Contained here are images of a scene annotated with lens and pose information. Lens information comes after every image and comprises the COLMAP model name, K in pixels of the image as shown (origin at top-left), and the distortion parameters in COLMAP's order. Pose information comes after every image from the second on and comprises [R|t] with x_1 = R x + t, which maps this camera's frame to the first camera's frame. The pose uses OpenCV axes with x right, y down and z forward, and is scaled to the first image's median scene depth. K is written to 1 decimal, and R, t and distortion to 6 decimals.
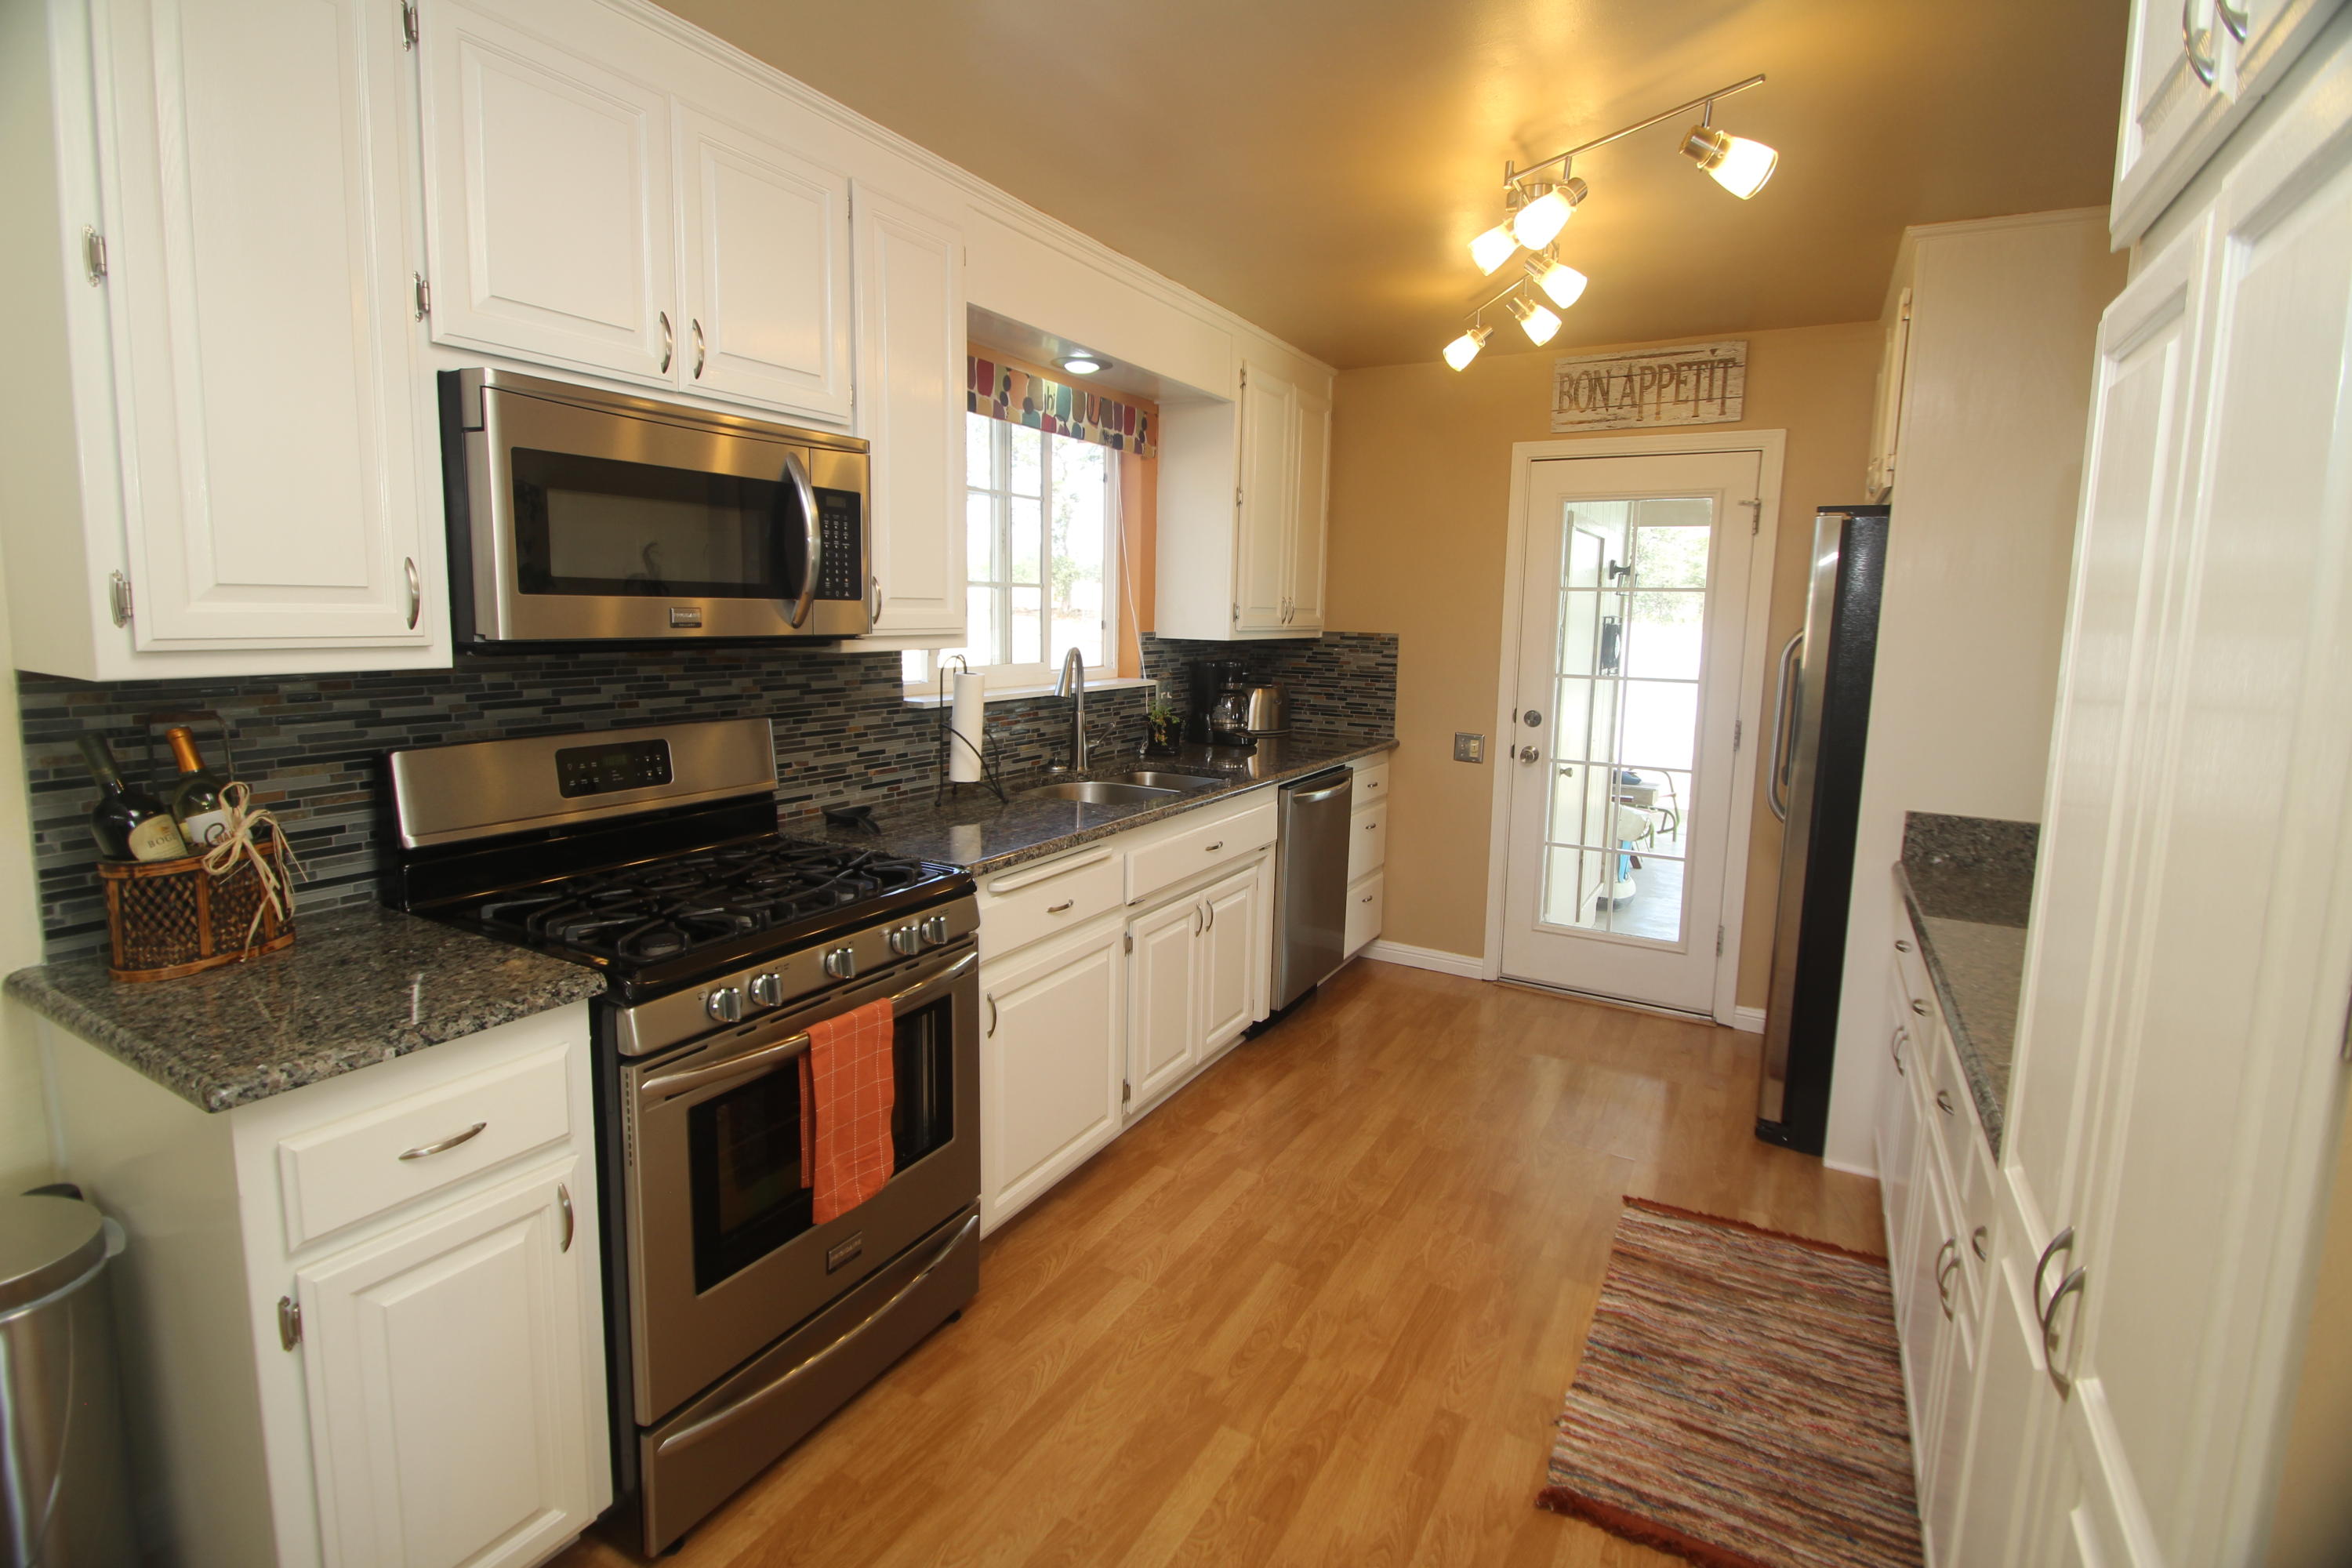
lens RADIAL K [[1103.2, 0, 1166.4], [0, 1103.2, 738.6], [0, 0, 1]] dist [0.034863, -0.034248]
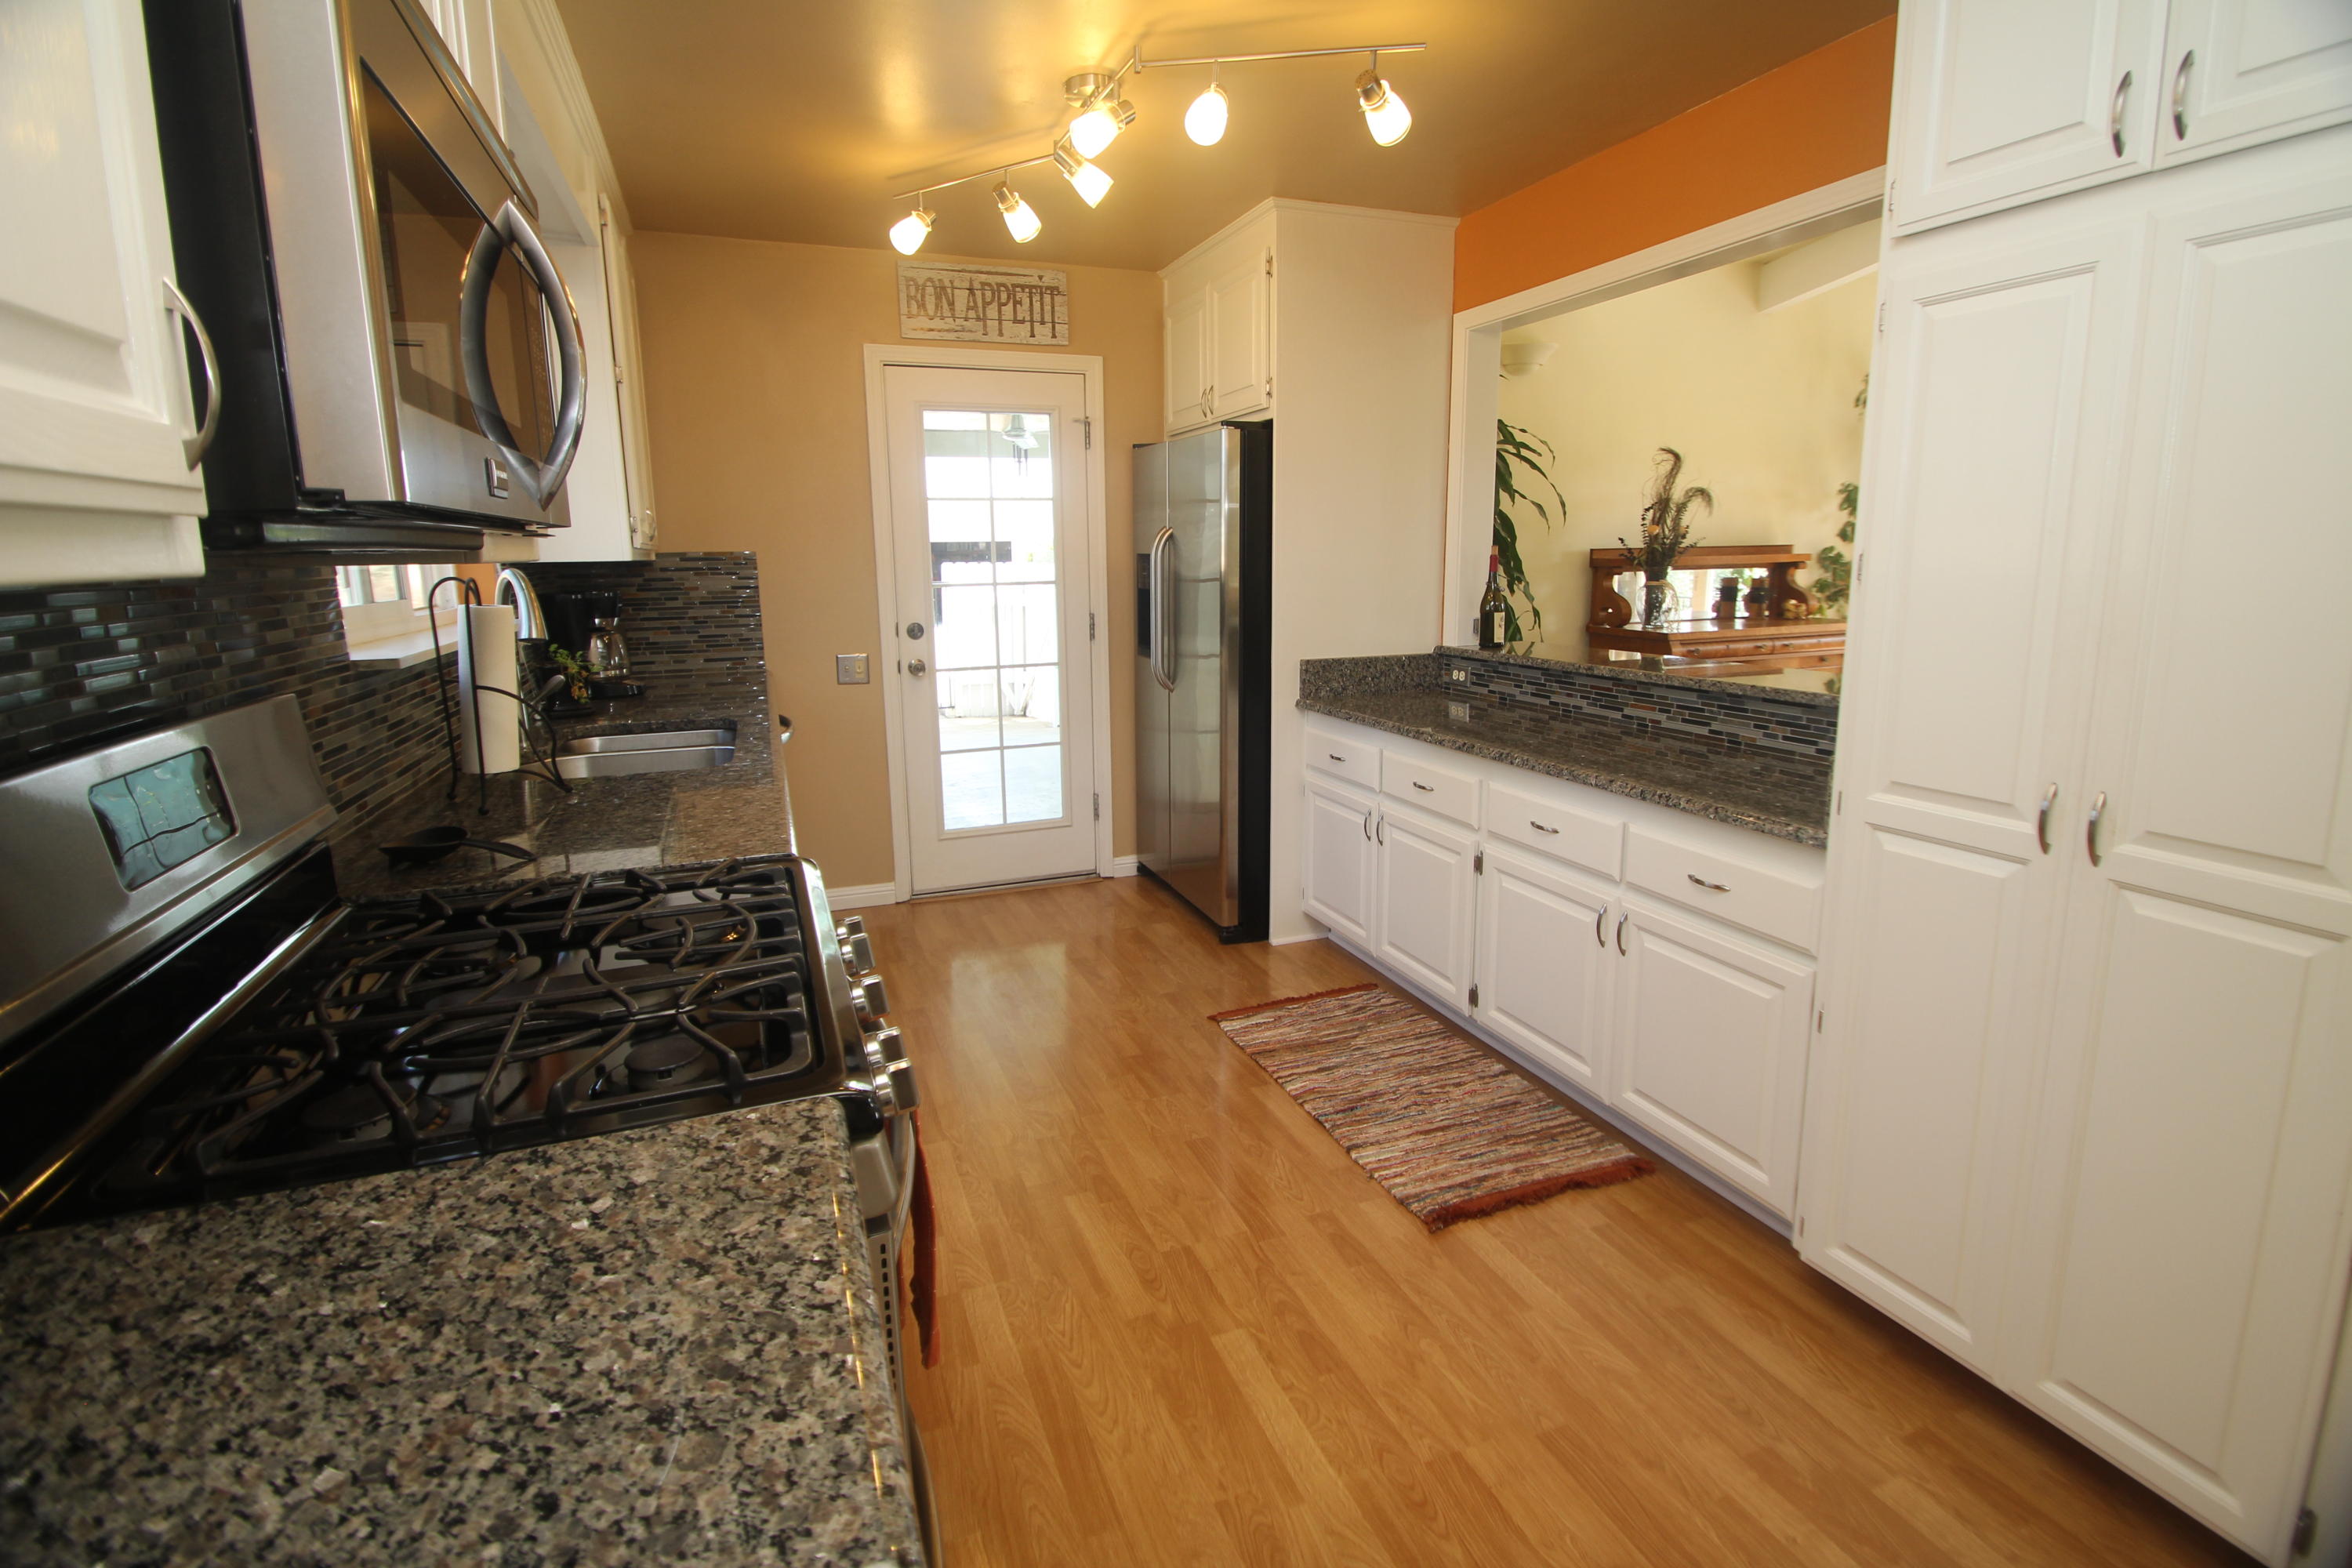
lens RADIAL K [[1105.1, 0, 1181.7], [0, 1105.1, 740.9], [0, 0, 1]] dist [0.009166, -0.011958]
pose [[0.629153, -0.163675, 0.759853, -0.373911], [0.121938, 0.986257, 0.111479, -0.003196], [-0.767657, 0.022518, 0.640465, 0.237984]]
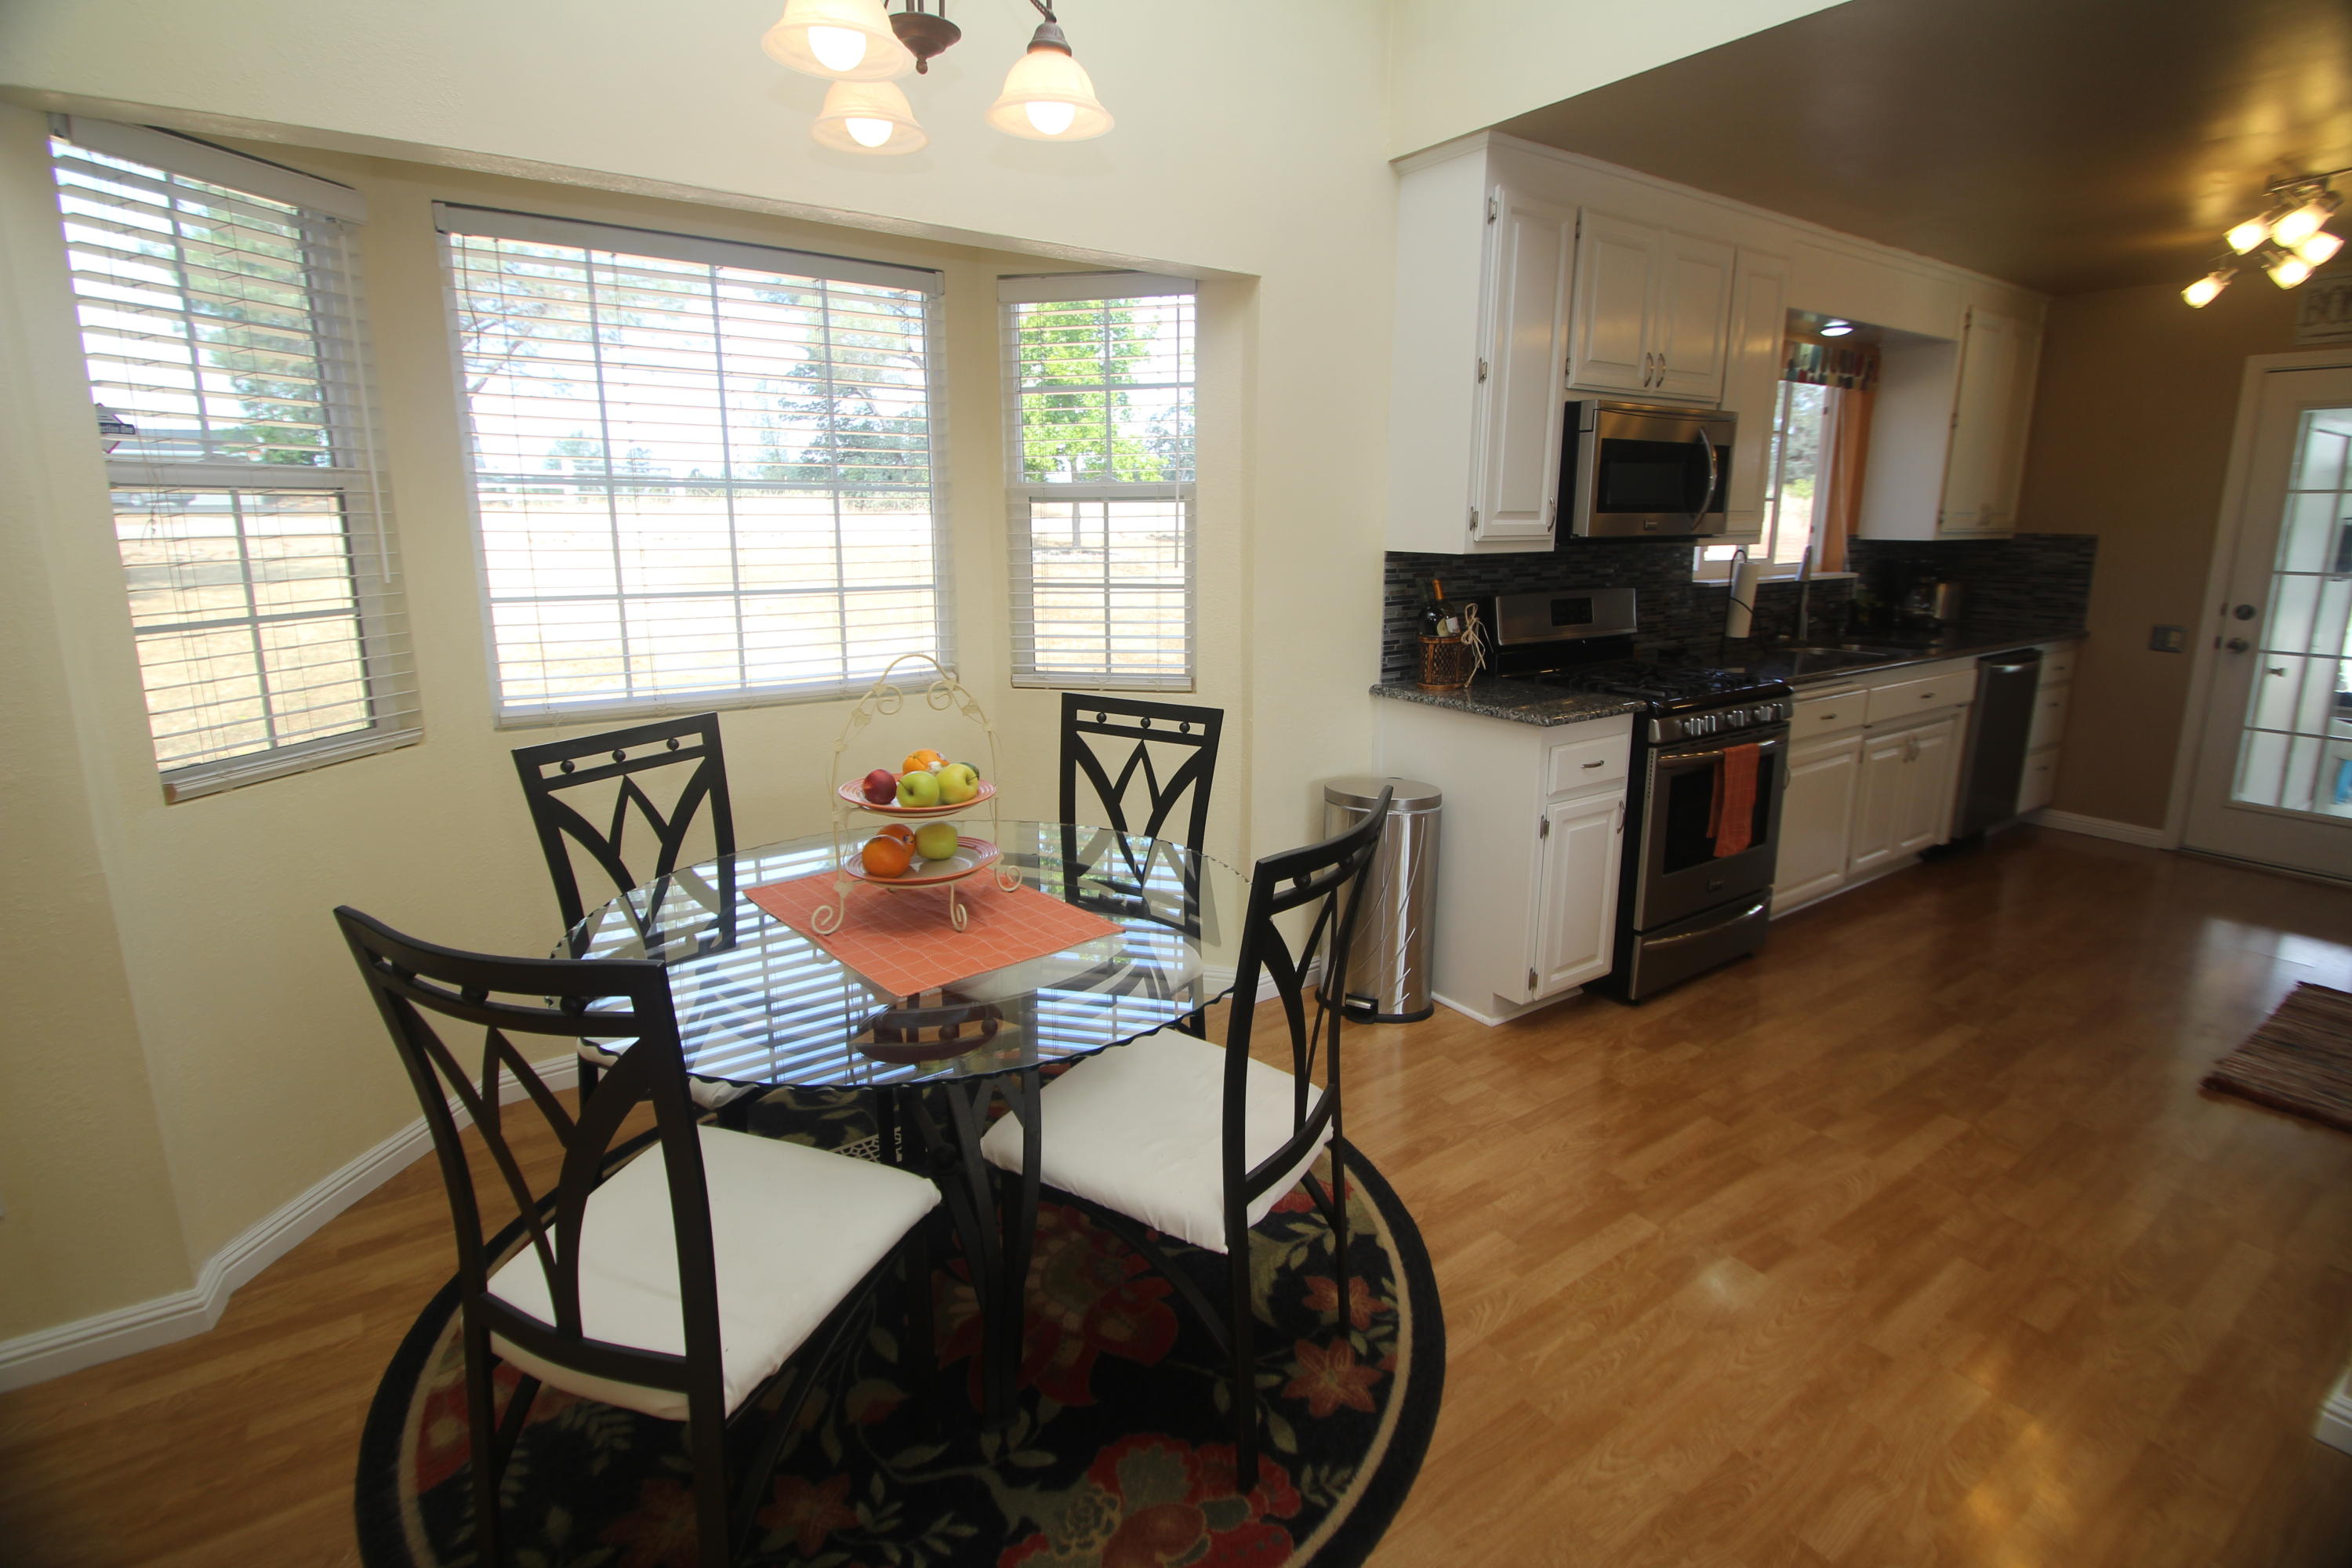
lens RADIAL K [[1105.1, 0, 1181.7], [0, 1105.1, 740.9], [0, 0, 1]] dist [0.009166, -0.011958]
pose [[0.905137, 0.065876, -0.419986, -0.196070], [-0.033160, 0.995852, 0.084736, 0.065633], [0.423825, -0.062770, 0.903566, -0.557658]]
